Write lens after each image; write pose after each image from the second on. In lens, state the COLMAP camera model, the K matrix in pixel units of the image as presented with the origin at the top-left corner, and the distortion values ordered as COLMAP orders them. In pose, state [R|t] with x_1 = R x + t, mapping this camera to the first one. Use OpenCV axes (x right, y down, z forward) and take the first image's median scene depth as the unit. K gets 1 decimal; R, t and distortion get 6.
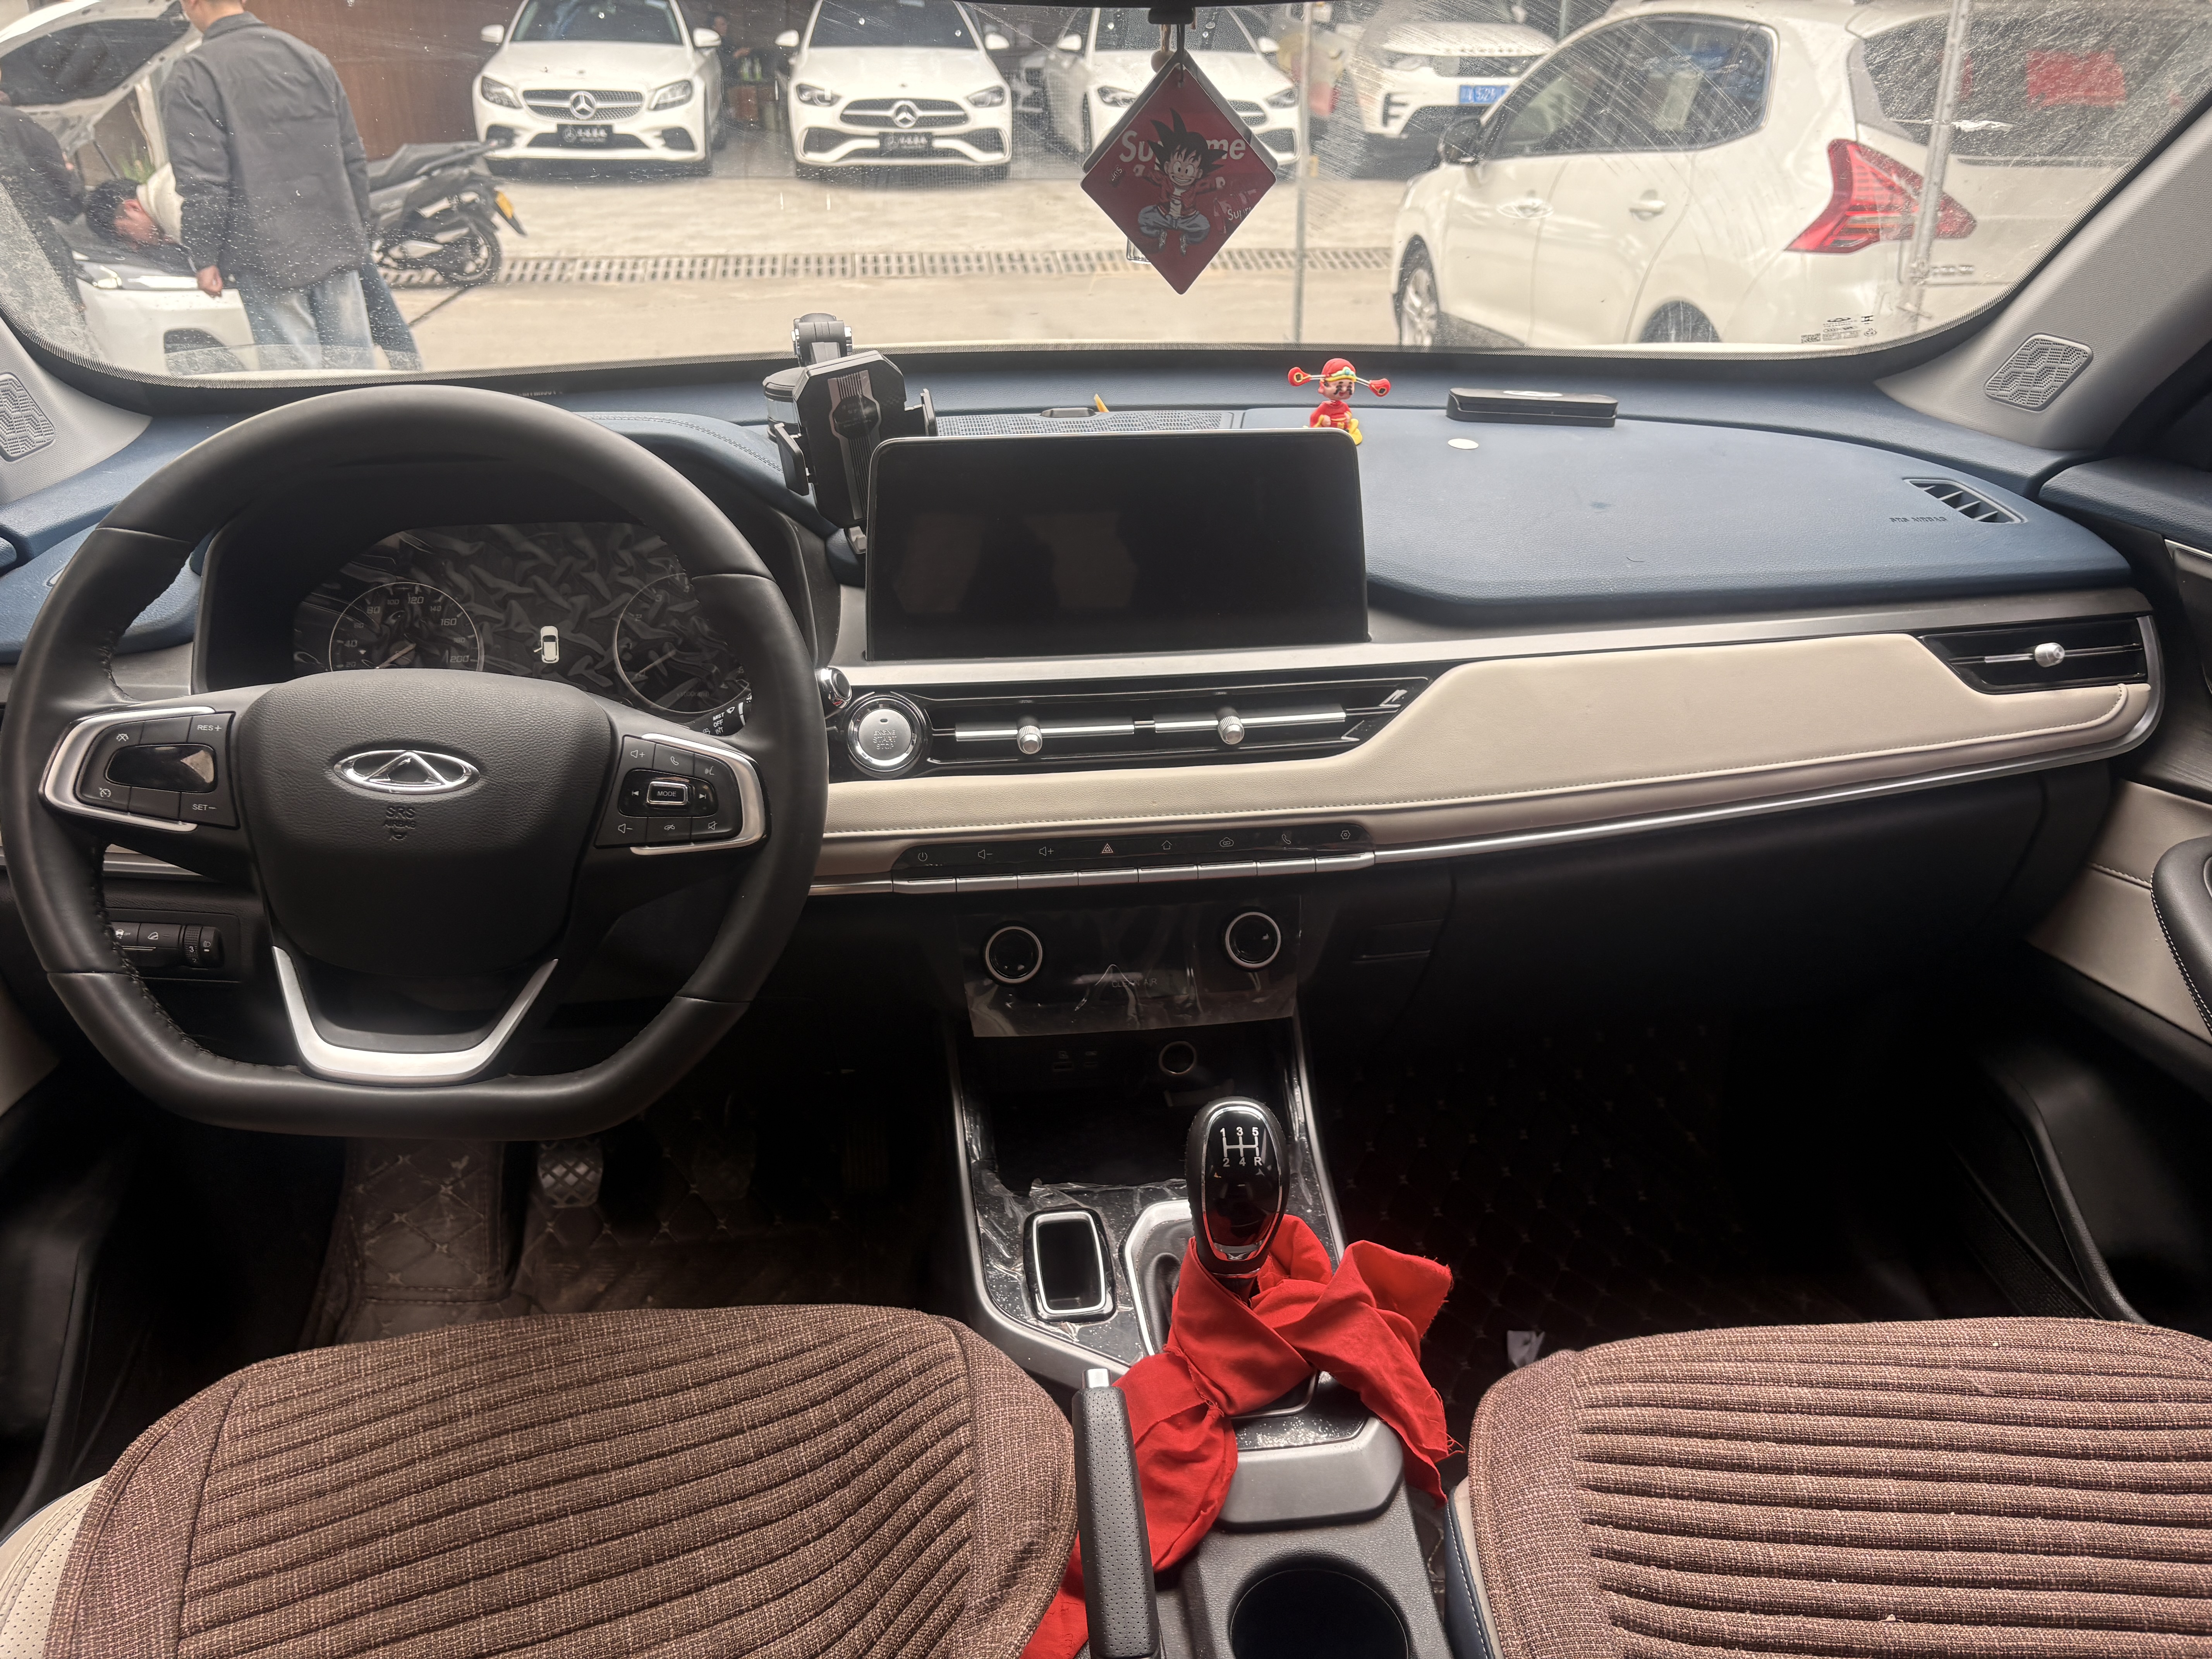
lens RADIAL K [[1691.1, 0, 1110.8], [0, 1691.1, 824.8], [0, 0, 1]] dist [0.032321, -0.028733]
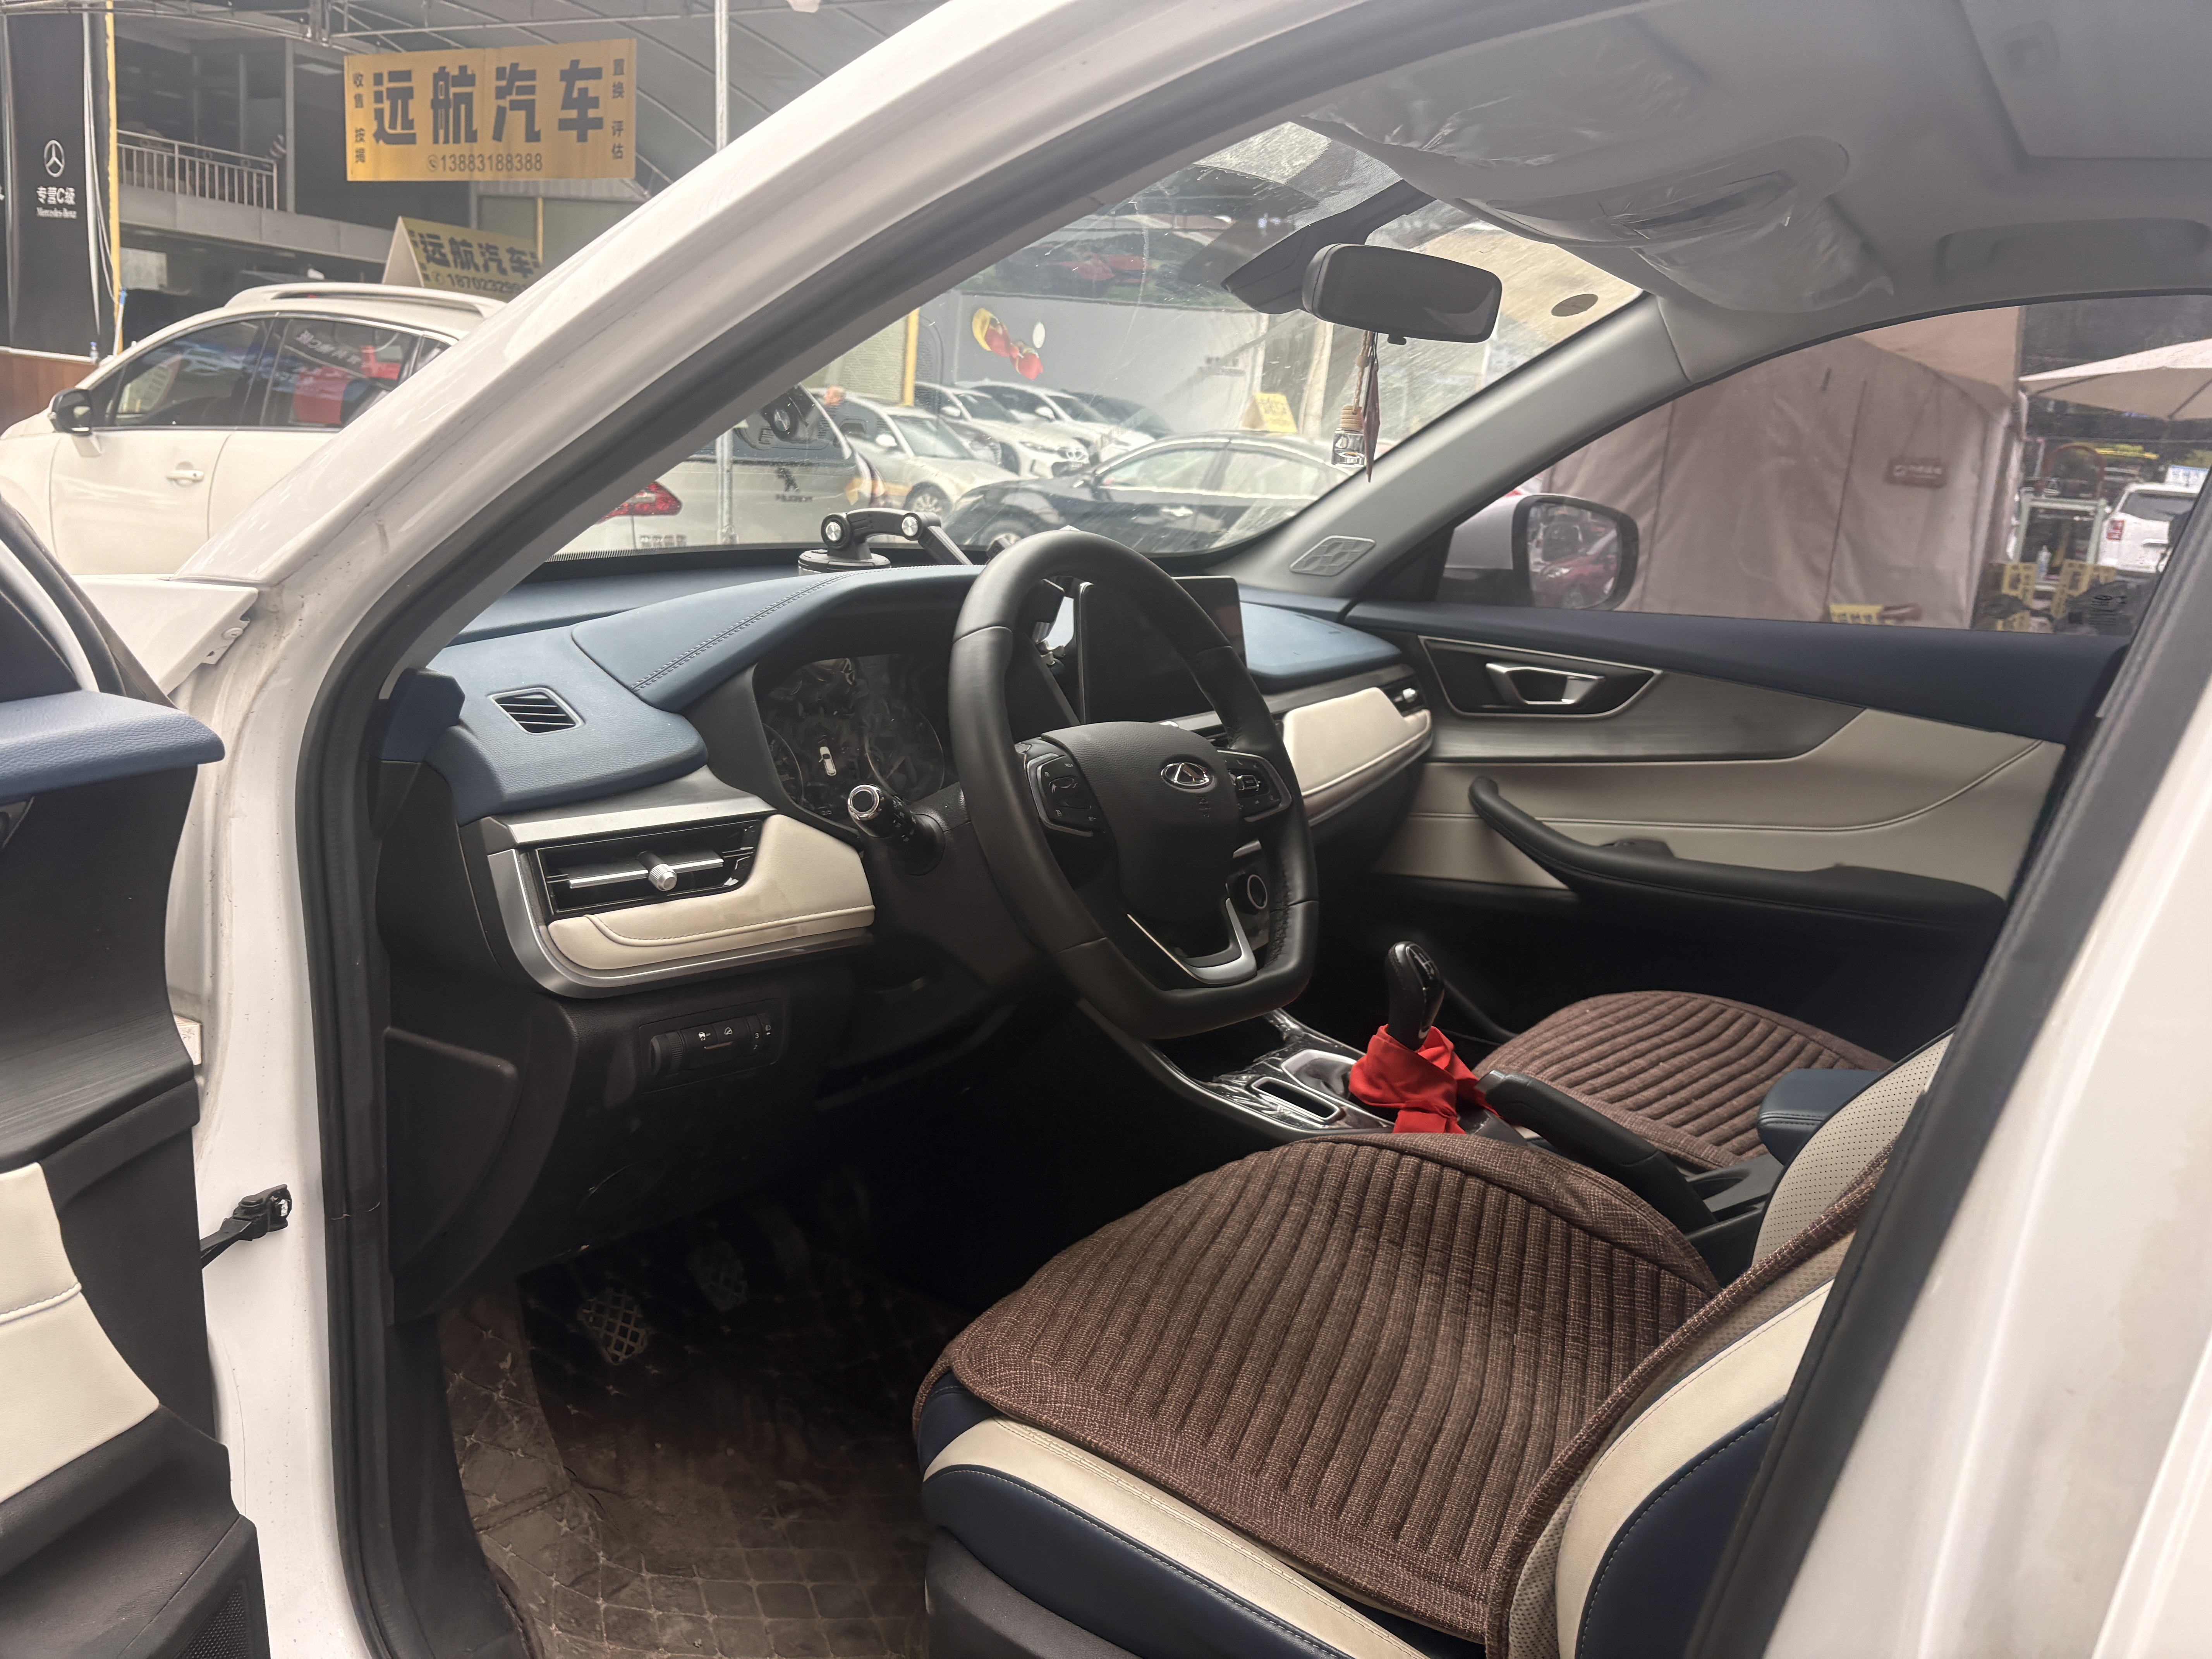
lens RADIAL K [[1670.6, 0, 1104.6], [0, 1670.6, 813.5], [0, 0, 1]] dist [0.055557, -0.068180]
pose [[0.624046, -0.117490, 0.772504, -1.039932], [0.243614, 0.968609, -0.049482, 0.034241], [-0.742441, 0.219071, 0.633079, 0.095551]]
